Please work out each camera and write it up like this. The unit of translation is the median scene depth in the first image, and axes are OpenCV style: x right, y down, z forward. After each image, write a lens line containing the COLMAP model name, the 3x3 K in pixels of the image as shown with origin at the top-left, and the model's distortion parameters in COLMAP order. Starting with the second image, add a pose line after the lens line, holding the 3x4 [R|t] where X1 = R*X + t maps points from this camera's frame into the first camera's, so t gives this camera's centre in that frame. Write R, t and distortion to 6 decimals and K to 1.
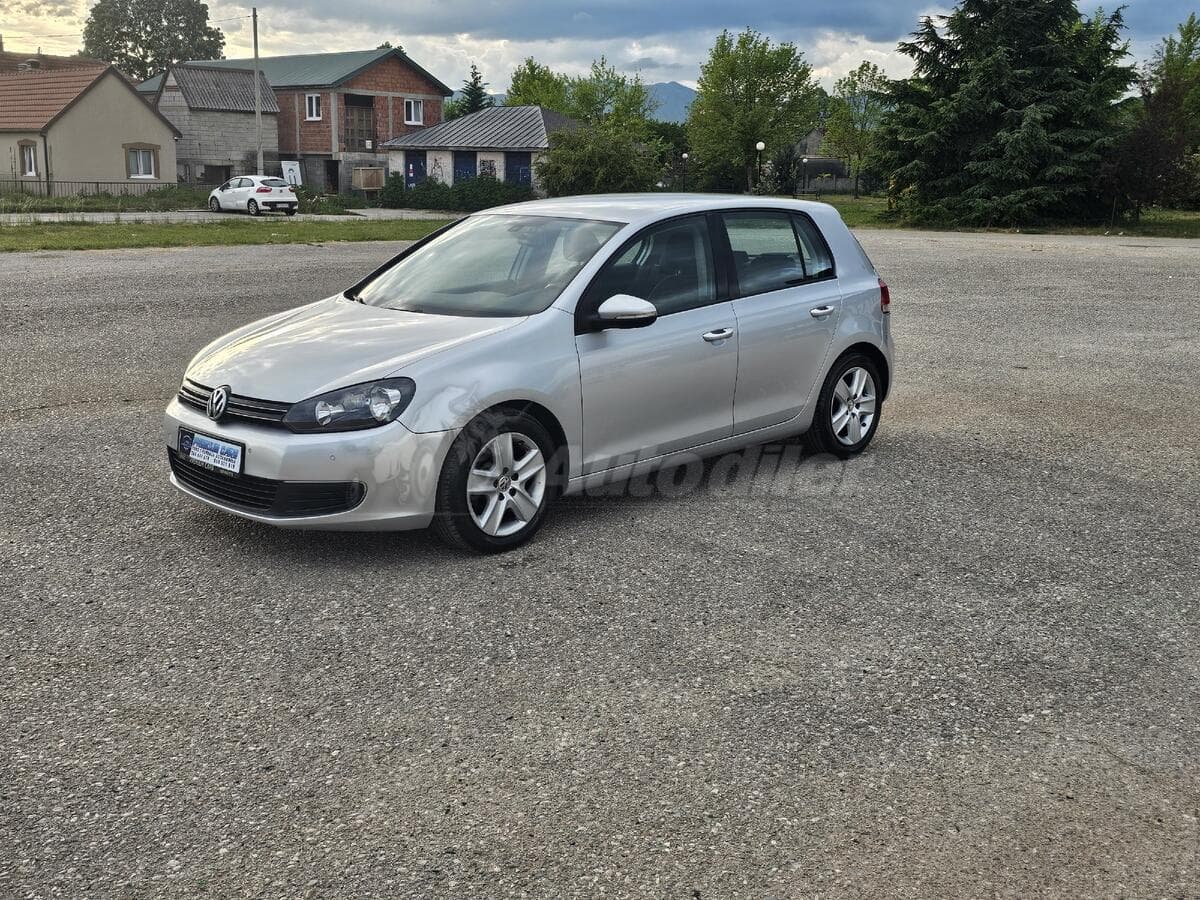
lens RADIAL K [[1238.8, 0, 586.7], [0, 1238.8, 499.4], [0, 0, 1]] dist [0.035651, 0.000000]
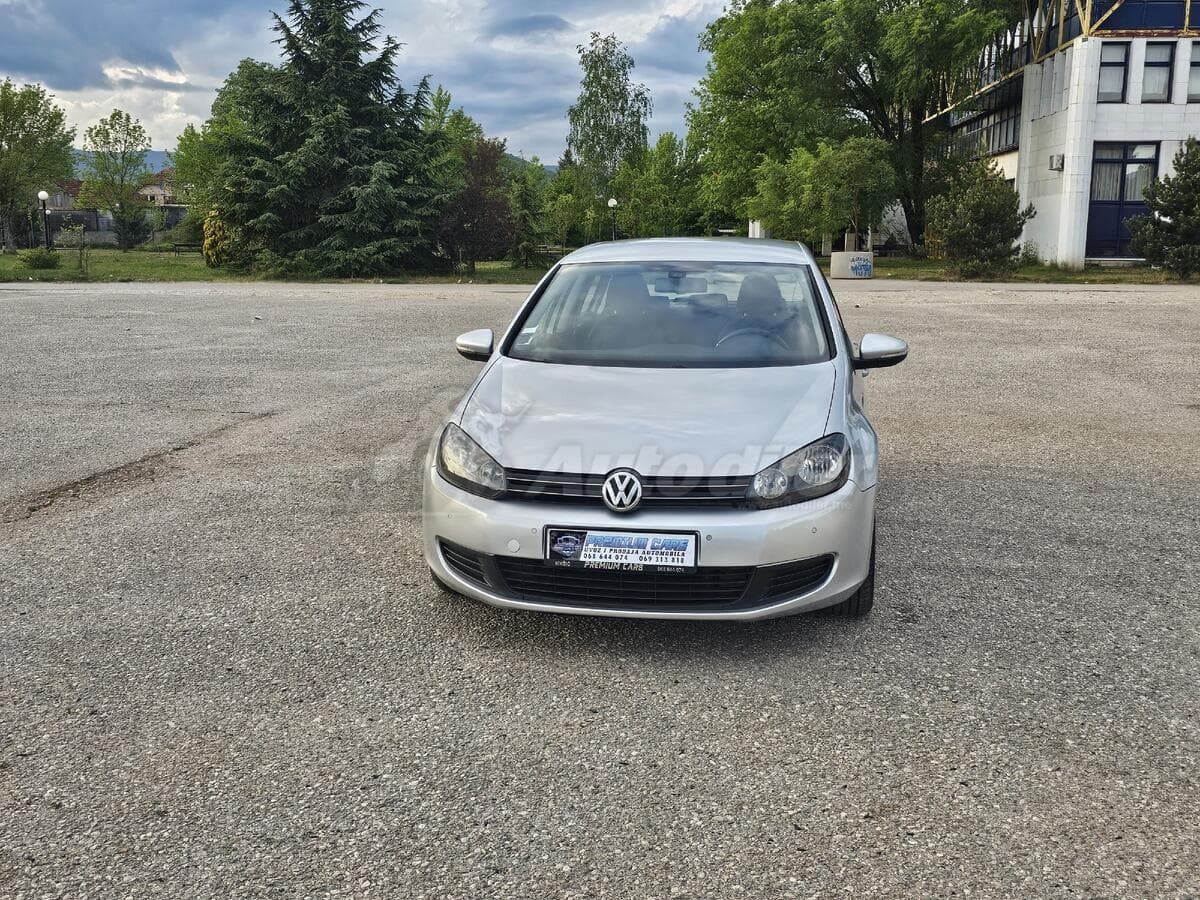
lens RADIAL K [[1238.8, 0, 592.2], [0, 1238.8, 518.9], [0, 0, 1]] dist [0.035651, 0.000000]
pose [[0.812034, -0.136684, 0.567378, -0.709654], [0.151667, 0.988209, 0.020998, -0.071478], [-0.563558, 0.069001, 0.823190, 0.303252]]
